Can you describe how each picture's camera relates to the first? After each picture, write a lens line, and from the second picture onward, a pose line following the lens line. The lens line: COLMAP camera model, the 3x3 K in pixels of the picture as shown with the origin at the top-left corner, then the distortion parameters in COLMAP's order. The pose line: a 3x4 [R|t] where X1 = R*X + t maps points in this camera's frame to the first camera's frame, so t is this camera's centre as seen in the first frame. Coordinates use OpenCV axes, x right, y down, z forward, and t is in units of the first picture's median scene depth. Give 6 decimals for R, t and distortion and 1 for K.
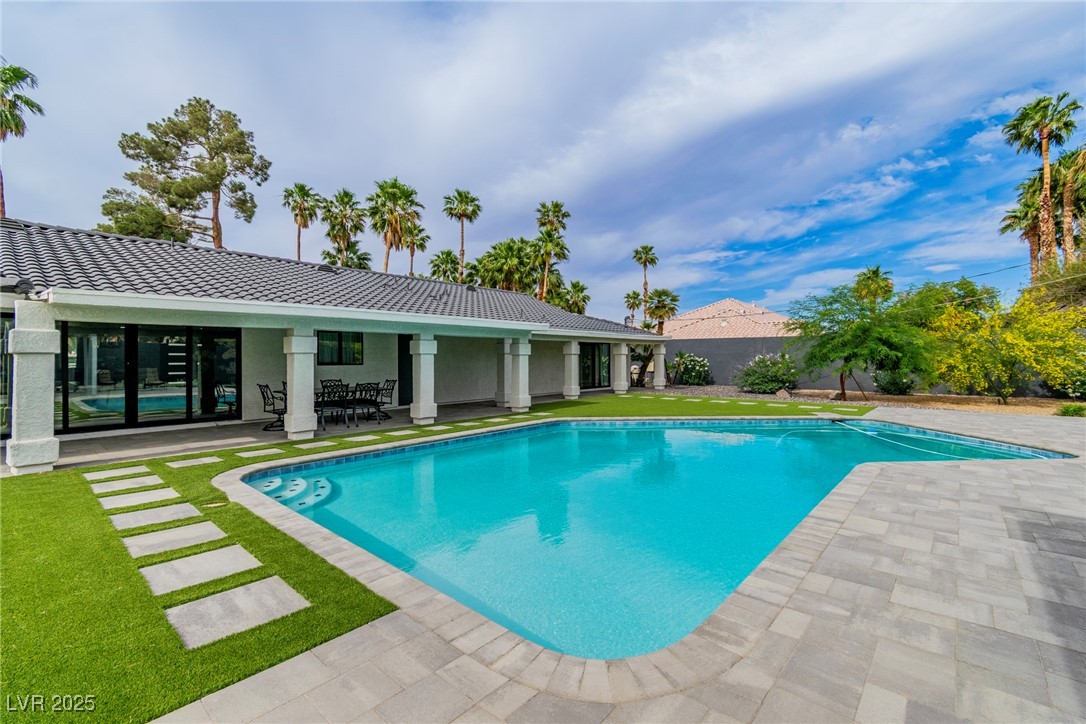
lens RADIAL K [[482.5, 0, 543.0], [0, 482.5, 362.0], [0, 0, 1]] dist [0.003642, 0.000085]
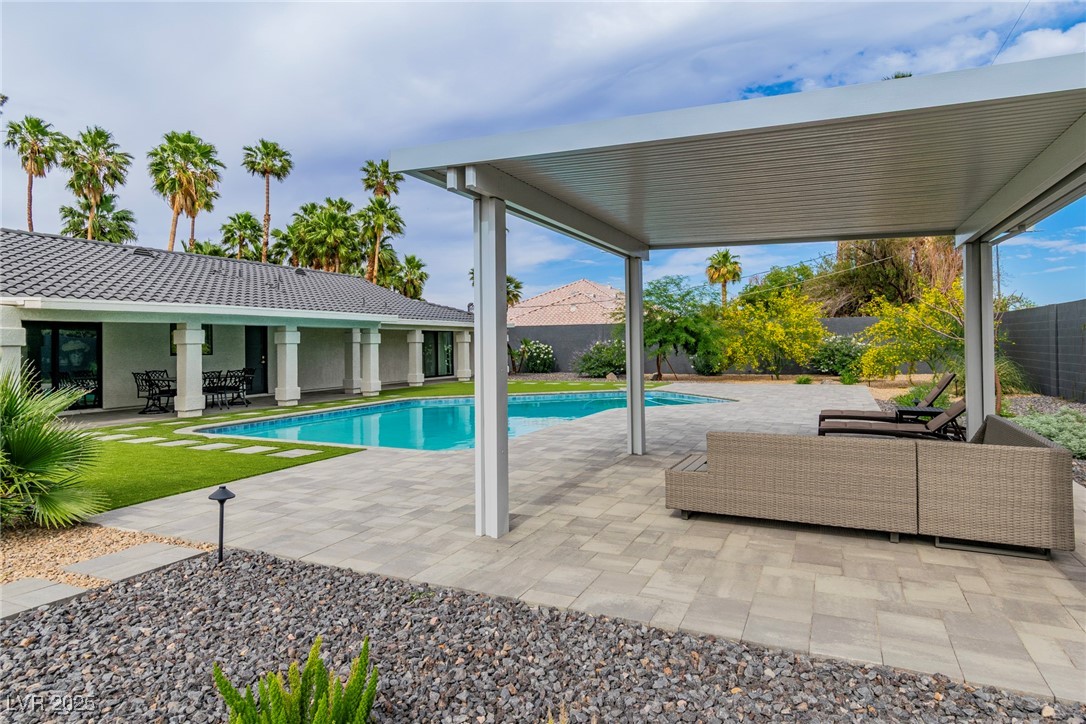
lens RADIAL K [[644.6, 0, 544.9], [0, 644.6, 327.7], [0, 0, 1]] dist [0.019549, 0.001056]
pose [[0.960727, -0.003397, 0.277476, -0.026552], [0.014079, 0.999234, -0.036515, 0.002894], [-0.277139, 0.038987, 0.960038, -0.181617]]
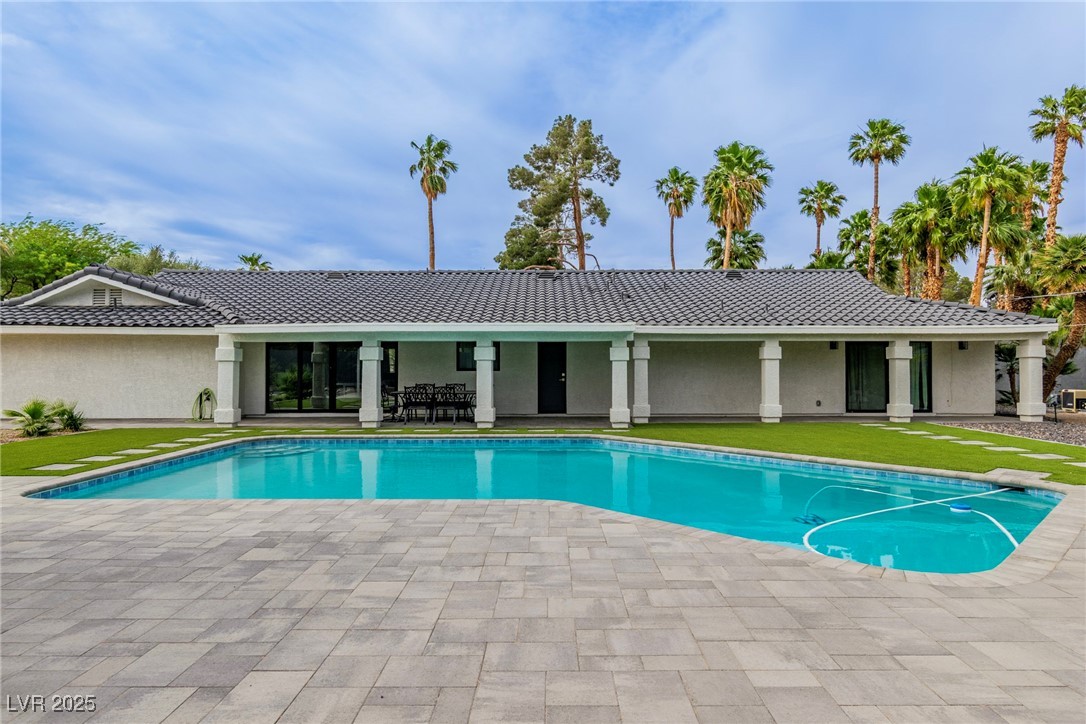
lens RADIAL K [[645.3, 0, 543.0], [0, 645.3, 362.0], [0, 0, 1]] dist [-0.000571, 0.000657]
pose [[0.645360, -0.003243, -0.763872, 0.259567], [-0.007585, 0.999914, -0.010652, 0.000321], [0.763841, 0.012668, 0.645280, 0.060021]]
